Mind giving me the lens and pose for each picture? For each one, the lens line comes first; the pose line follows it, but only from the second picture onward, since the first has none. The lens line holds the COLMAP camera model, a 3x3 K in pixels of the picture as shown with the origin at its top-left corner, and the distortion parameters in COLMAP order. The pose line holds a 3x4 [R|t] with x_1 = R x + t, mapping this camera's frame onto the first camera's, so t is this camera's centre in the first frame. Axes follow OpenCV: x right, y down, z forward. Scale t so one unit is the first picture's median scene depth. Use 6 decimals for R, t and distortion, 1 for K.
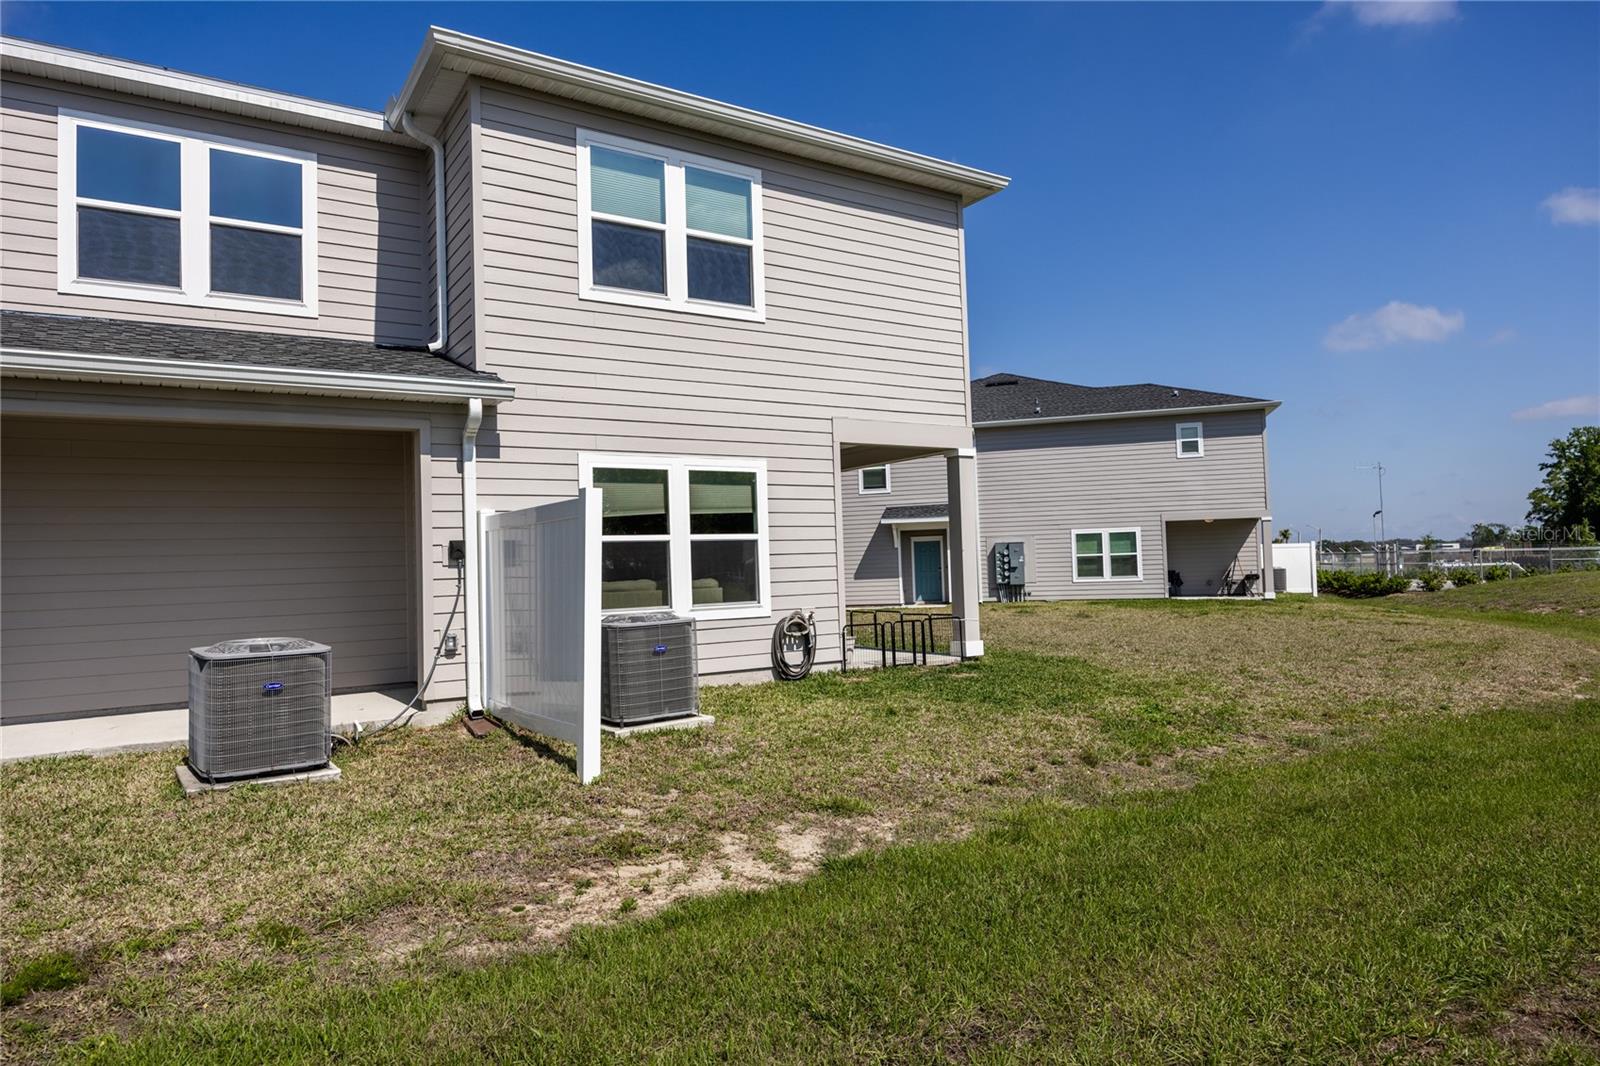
lens RADIAL K [[1000.9, 0, 804.0], [0, 1000.9, 540.9], [0, 0, 1]] dist [-0.005218, -0.000730]
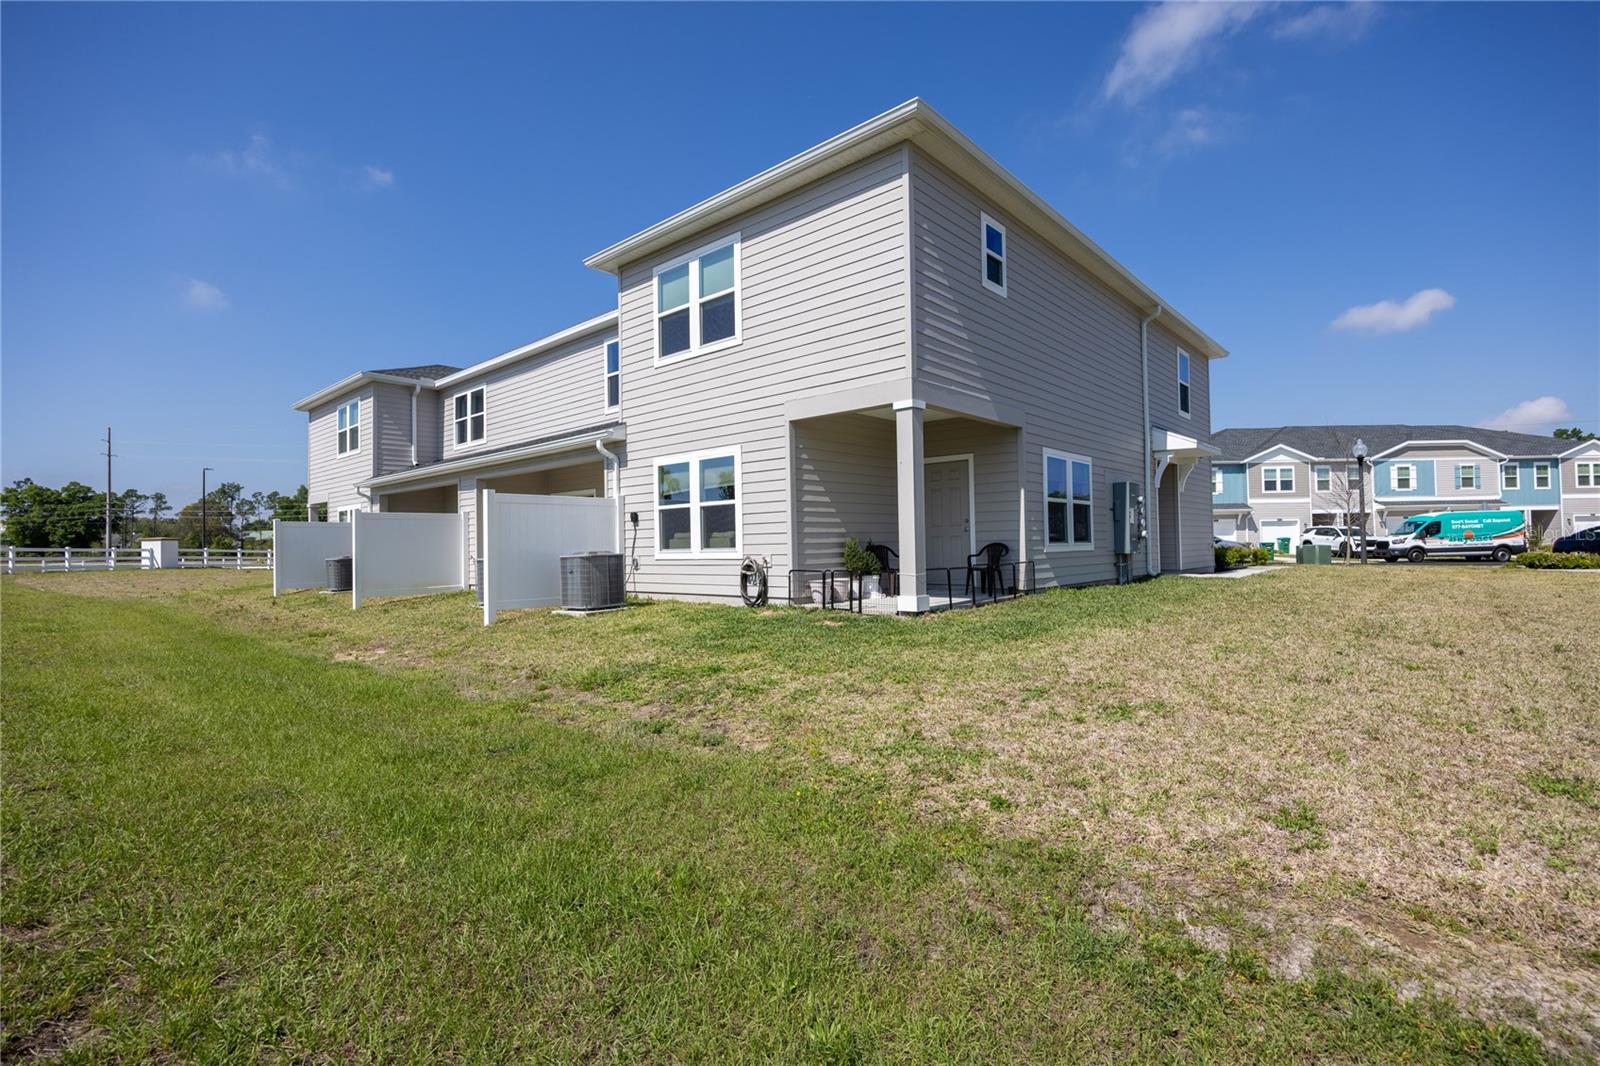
lens RADIAL K [[743.4, 0, 796.7], [0, 743.4, 531.0], [0, 0, 1]] dist [-0.002520, -0.000099]
pose [[0.251922, 0.008206, -0.967713, 0.978424], [0.038469, 0.999089, 0.018487, 0.020882], [0.966983, -0.041884, 0.251377, 0.820905]]
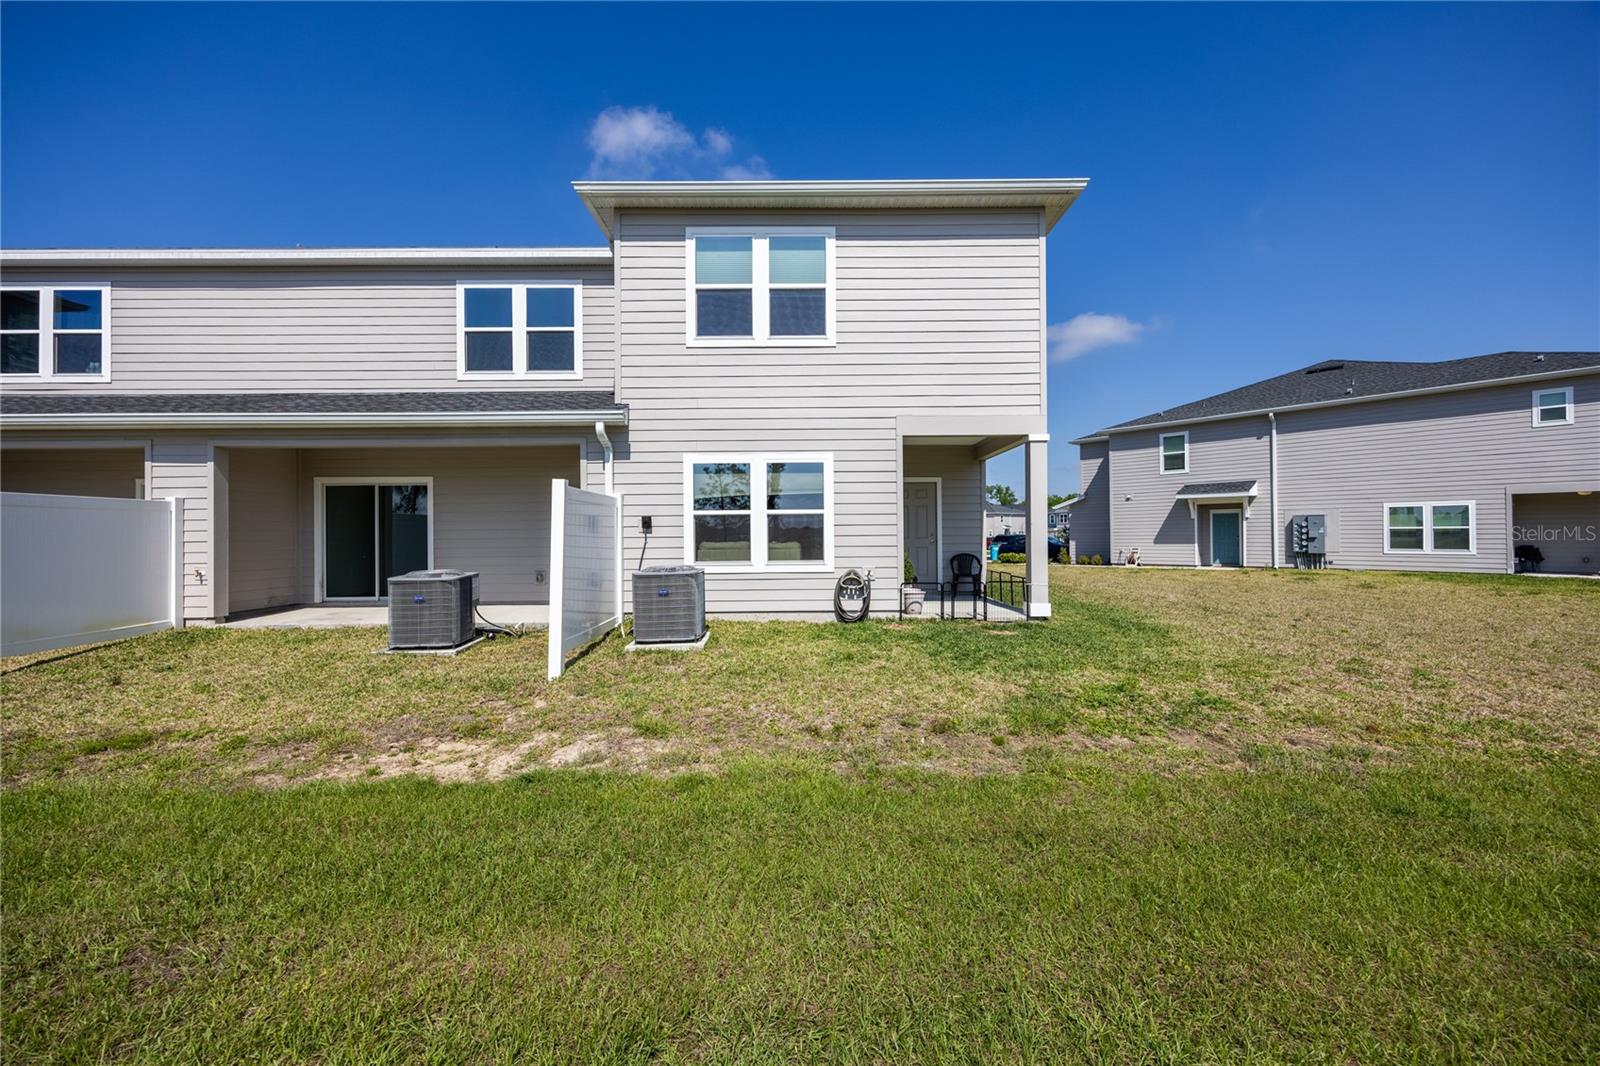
lens RADIAL K [[648.9, 0, 798.4], [0, 648.9, 536.6], [0, 0, 1]] dist [0.008692, -0.000146]
pose [[0.833202, 0.026924, -0.552313, 0.399150], [-0.004404, 0.999105, 0.042059, -0.007052], [0.552952, -0.032611, 0.832575, 0.269091]]
